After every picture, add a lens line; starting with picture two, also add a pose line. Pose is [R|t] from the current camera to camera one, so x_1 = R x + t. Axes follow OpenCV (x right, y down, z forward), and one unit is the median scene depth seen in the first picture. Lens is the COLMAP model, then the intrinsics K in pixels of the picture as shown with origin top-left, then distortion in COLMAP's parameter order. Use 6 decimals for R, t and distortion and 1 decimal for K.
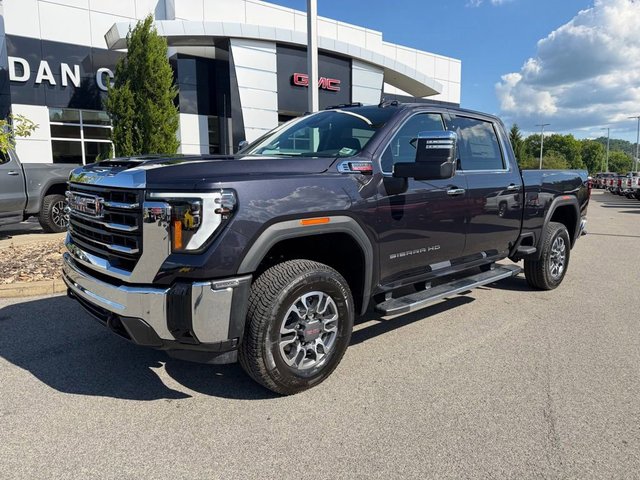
lens RADIAL K [[466.4, 0, 319.4], [0, 466.4, 241.0], [0, 0, 1]] dist [0.044990, 0.000880]
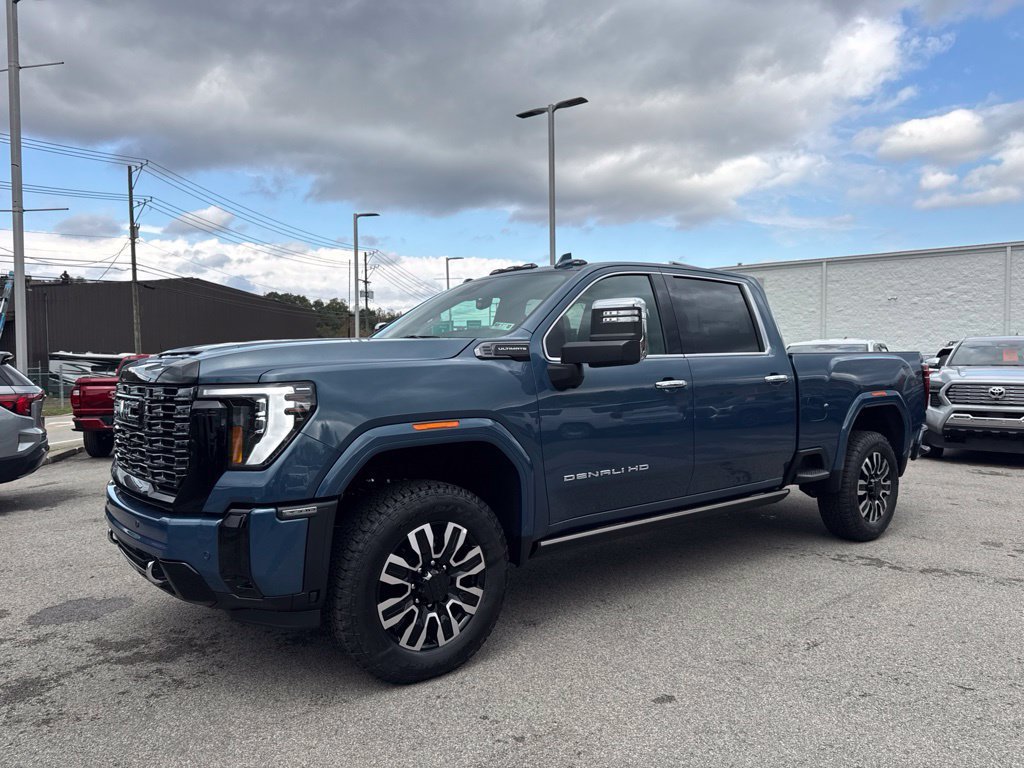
lens RADIAL K [[748.4, 0, 509.0], [0, 748.4, 379.6], [0, 0, 1]] dist [-0.002154, -0.002723]
pose [[0.997277, -0.024619, -0.069514, 0.203056], [0.014885, 0.990430, -0.137214, 0.051106], [0.072226, 0.135806, 0.988099, -0.142441]]
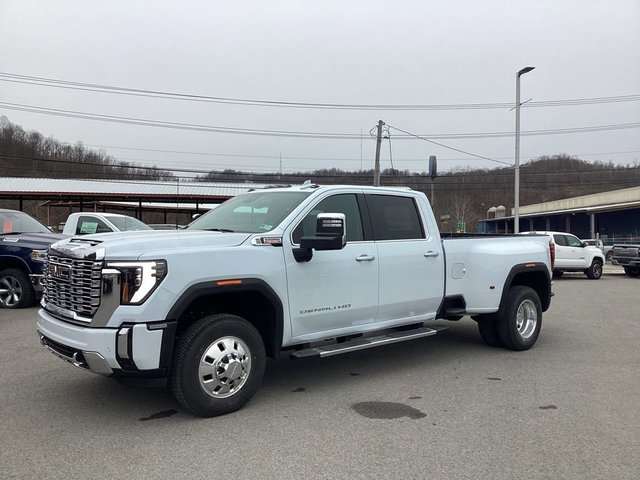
lens RADIAL K [[625.1, 0, 337.0], [0, 625.1, 238.3], [0, 0, 1]] dist [0.001955, -0.000435]
pose [[0.999969, -0.007772, -0.000979, 0.335201], [0.007582, 0.991688, -0.128444, 0.071798], [0.001969, 0.128432, 0.991716, -0.881204]]
